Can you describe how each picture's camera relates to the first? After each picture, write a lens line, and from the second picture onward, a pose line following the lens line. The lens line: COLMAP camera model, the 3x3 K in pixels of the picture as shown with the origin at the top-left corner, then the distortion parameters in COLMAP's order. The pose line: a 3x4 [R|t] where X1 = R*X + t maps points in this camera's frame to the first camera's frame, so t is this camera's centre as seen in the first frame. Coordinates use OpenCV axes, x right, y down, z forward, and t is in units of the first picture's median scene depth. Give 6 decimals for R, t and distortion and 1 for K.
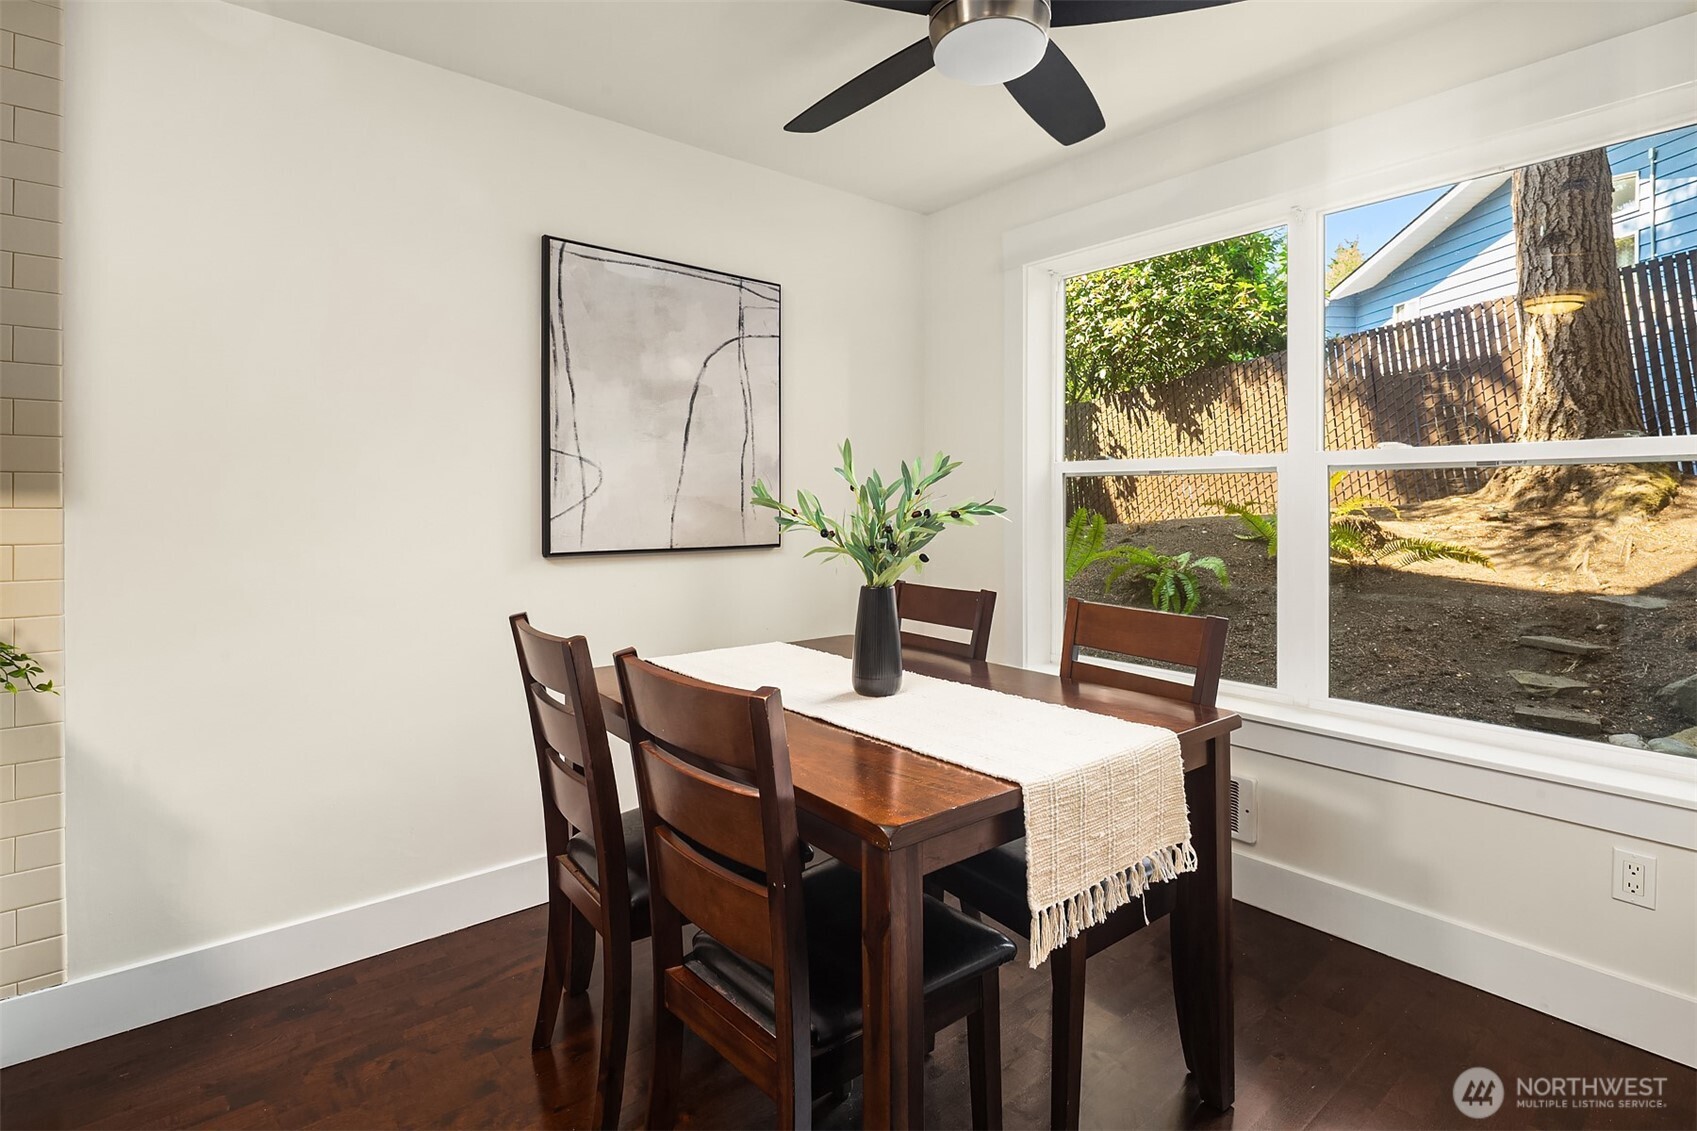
lens RADIAL K [[819.8, 0, 858.6], [0, 819.8, 504.0], [0, 0, 1]] dist [0.011586, -0.005311]
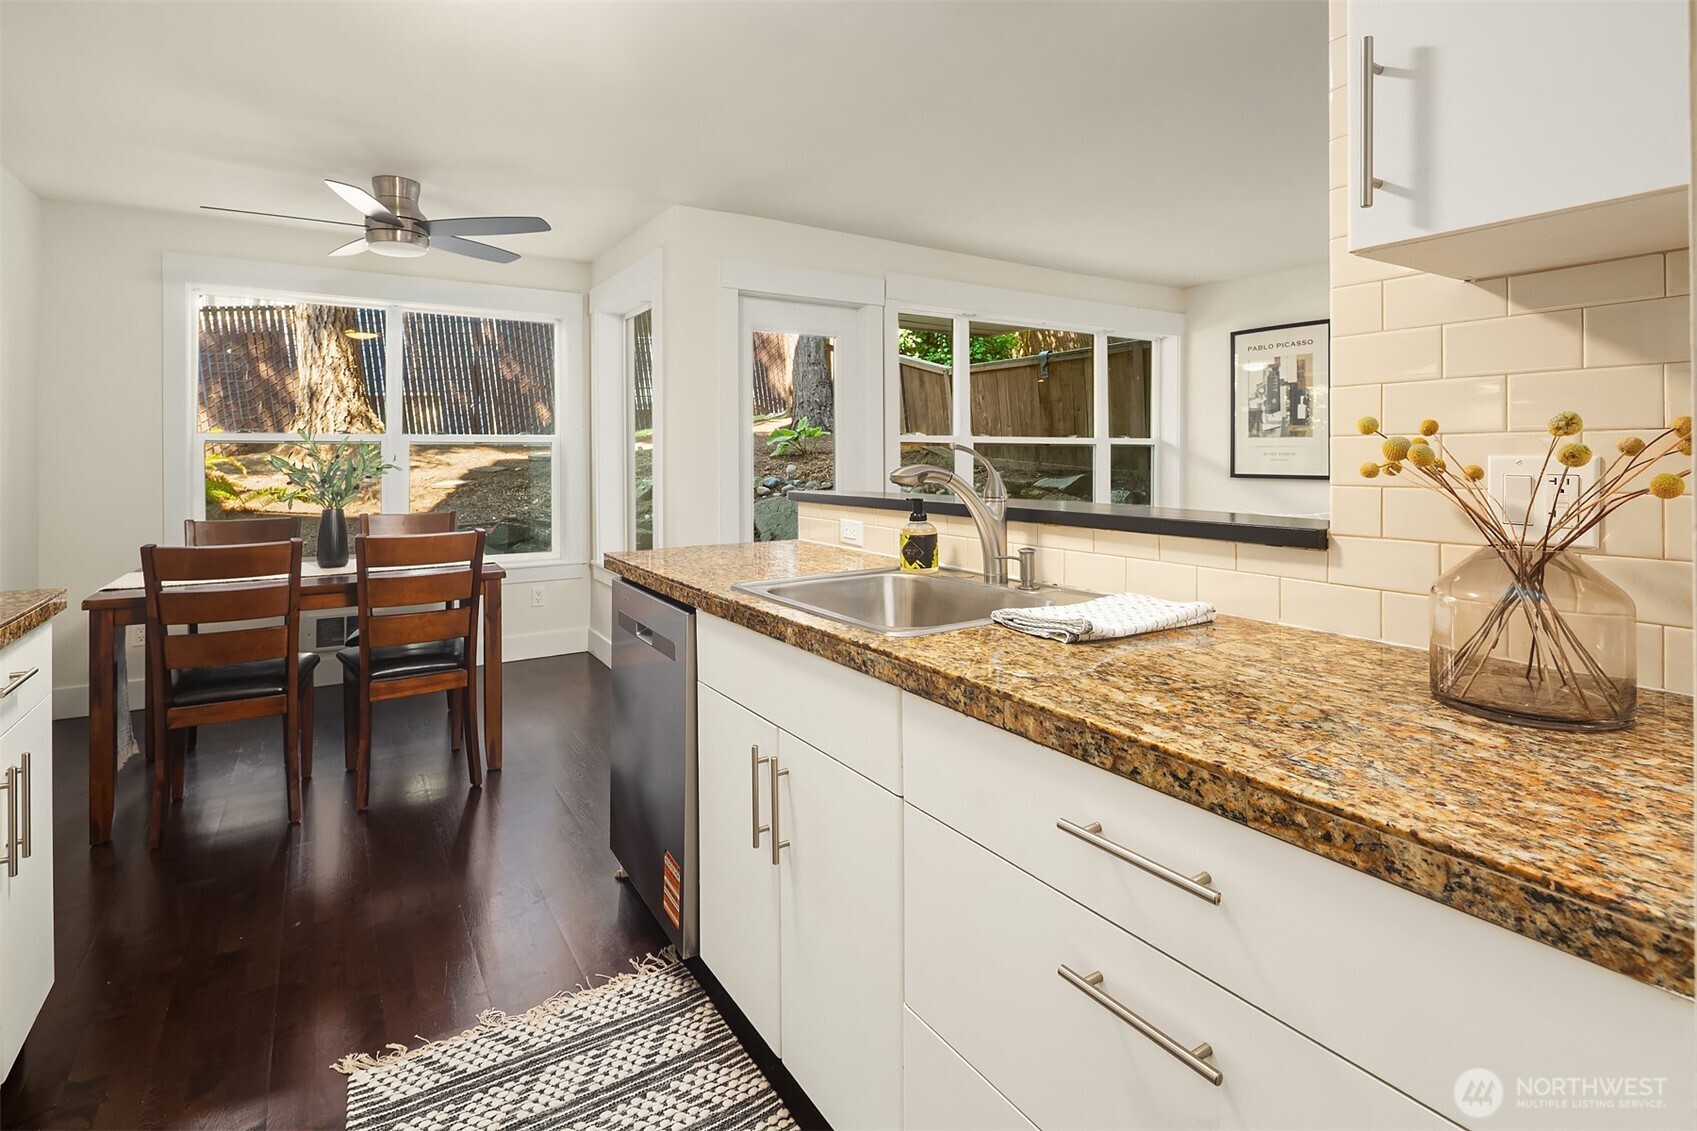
lens RADIAL K [[819.8, 0, 843.3], [0, 819.8, 454.1], [0, 0, 1]] dist [0.011586, -0.005311]
pose [[0.132826, 0.000751, 0.991139, -1.209170], [0.000804, 0.999999, -0.000866, -0.017992], [-0.991139, 0.000912, 0.132825, -0.275584]]
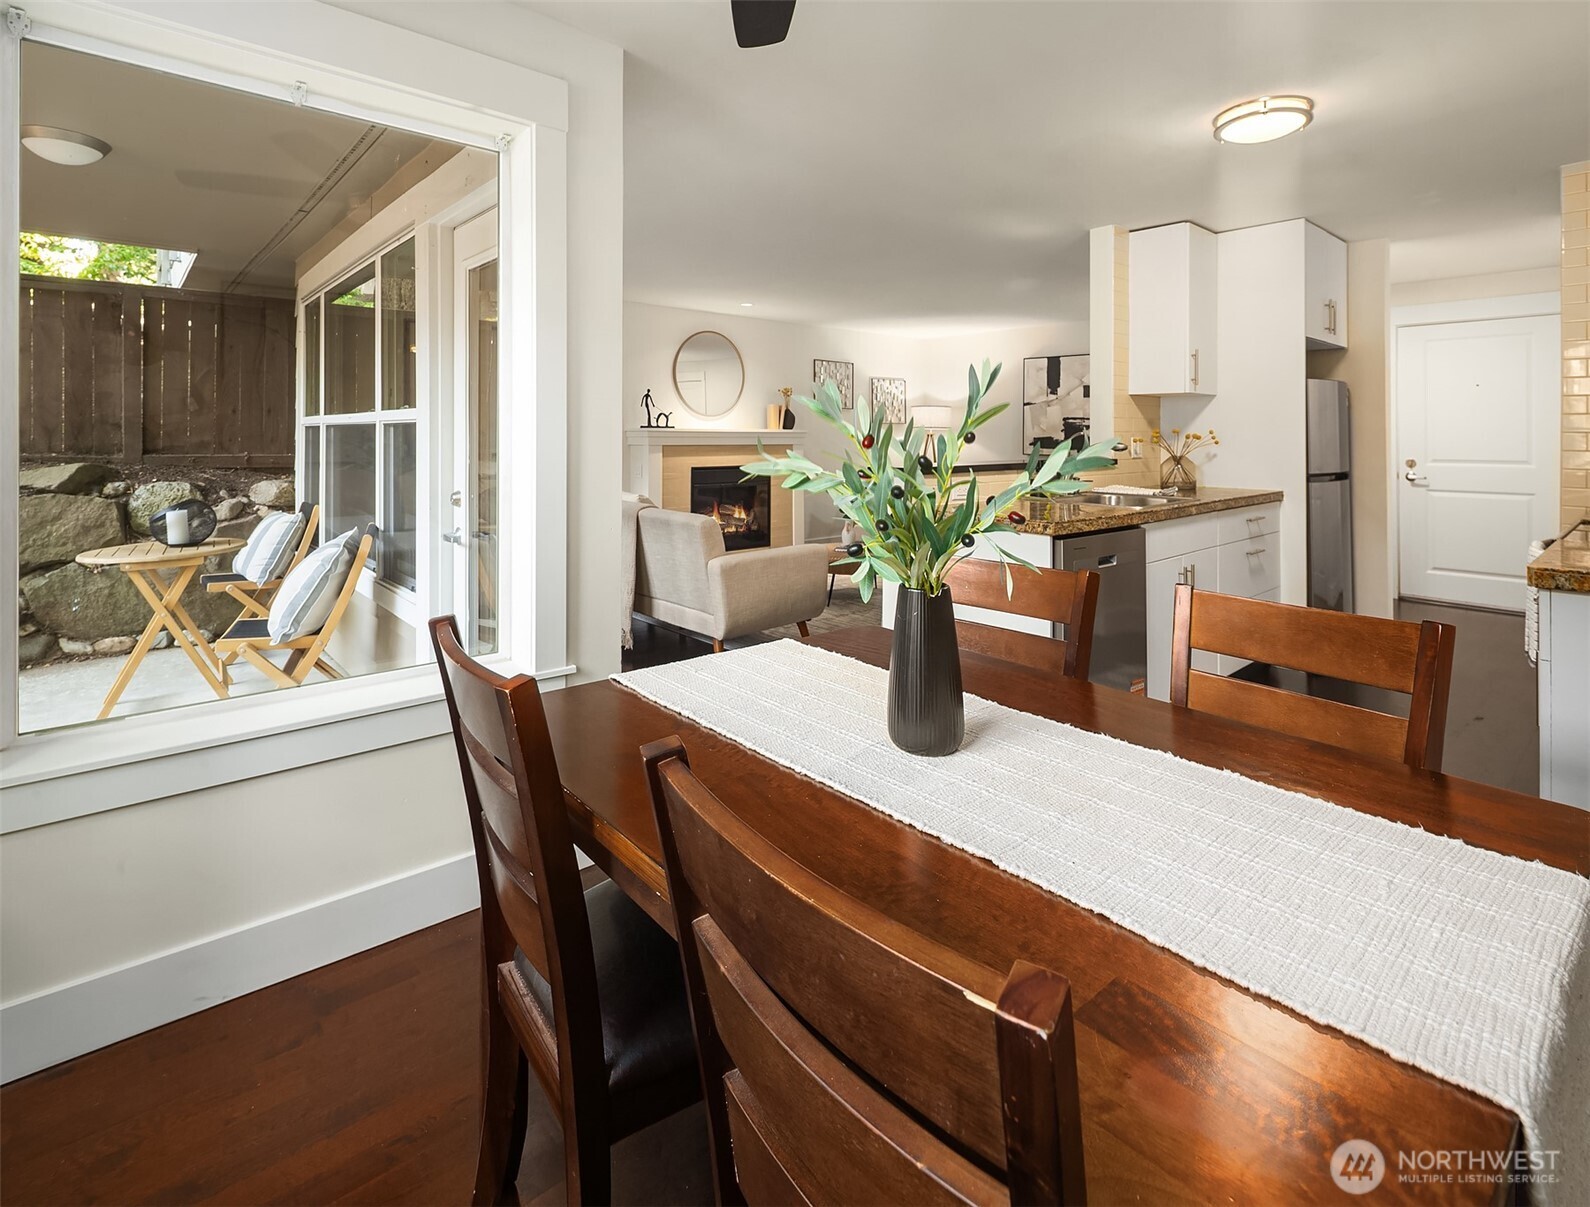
lens RADIAL K [[778.7, 0, 779.5], [0, 778.7, 430.3], [0, 0, 1]] dist [-0.002402, -0.000697]
pose [[-0.999940, -0.000530, -0.010983, 0.121339], [-0.000423, 0.999952, -0.009744, -0.017332], [0.010988, -0.009739, -0.999892, 1.215796]]
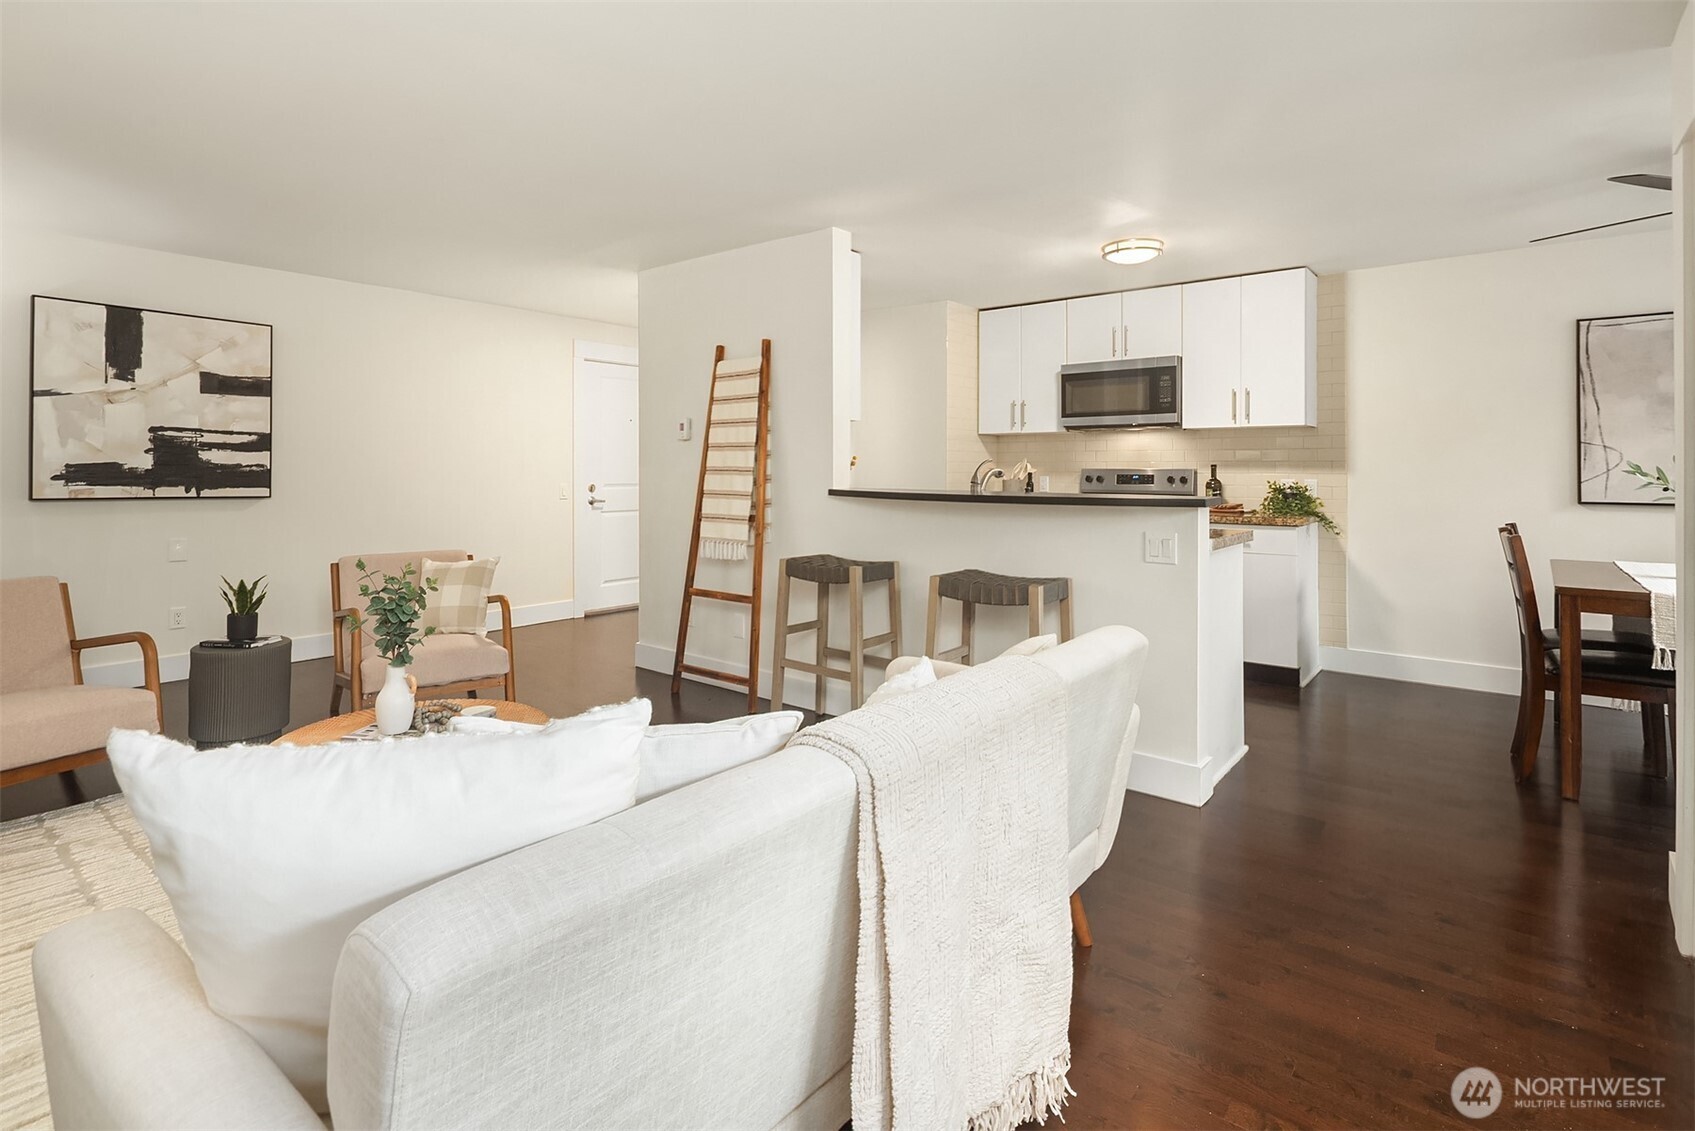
lens RADIAL K [[818.8, 0, 844.6], [0, 818.8, 467.0], [0, 0, 1]] dist [0.011586, -0.005311]
pose [[0.202775, -0.000897, -0.979225, 1.005545], [-0.000661, 0.999999, -0.001053, -0.010905], [0.979225, 0.000860, 0.202774, -0.870895]]
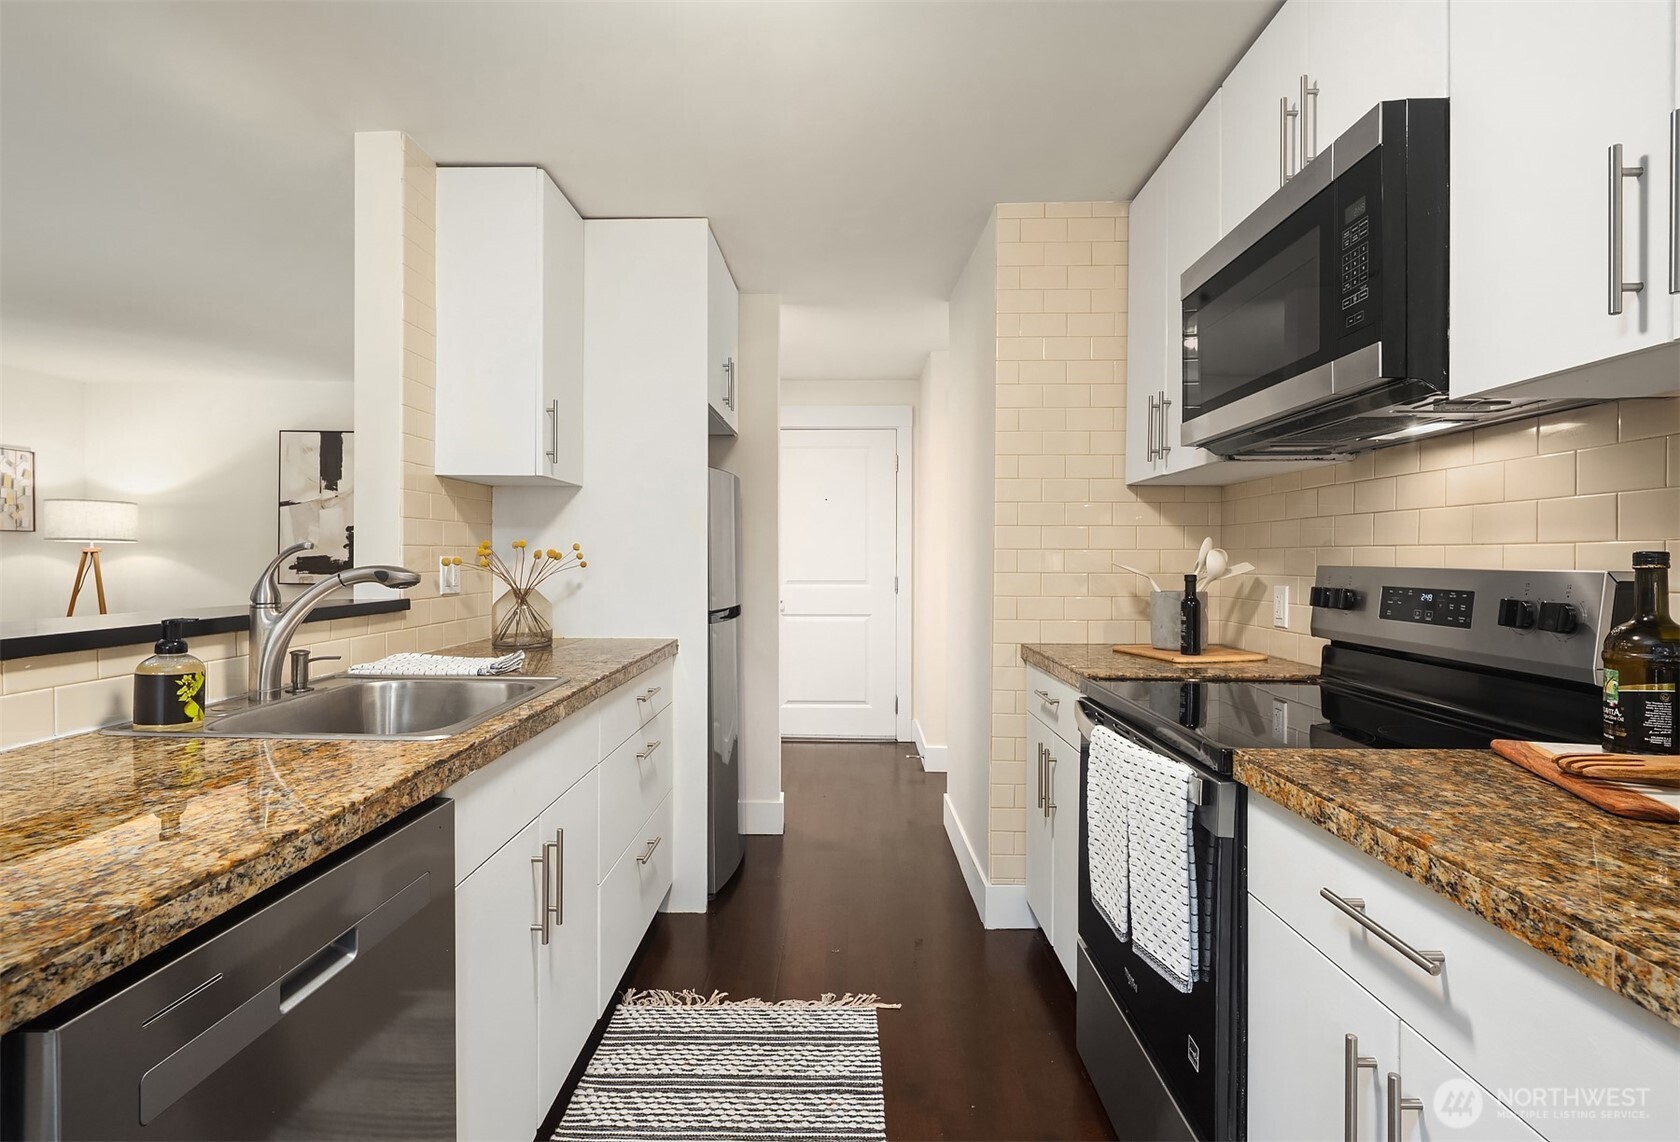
lens RADIAL K [[826.0, 0, 830.9], [0, 826.0, 562.7], [0, 0, 1]] dist [0.002592, 0.001366]
pose [[-0.655205, 0.003269, -0.755444, -0.259045], [-0.001221, 0.999985, 0.005387, -0.016430], [0.755450, 0.004452, -0.655191, 0.456127]]
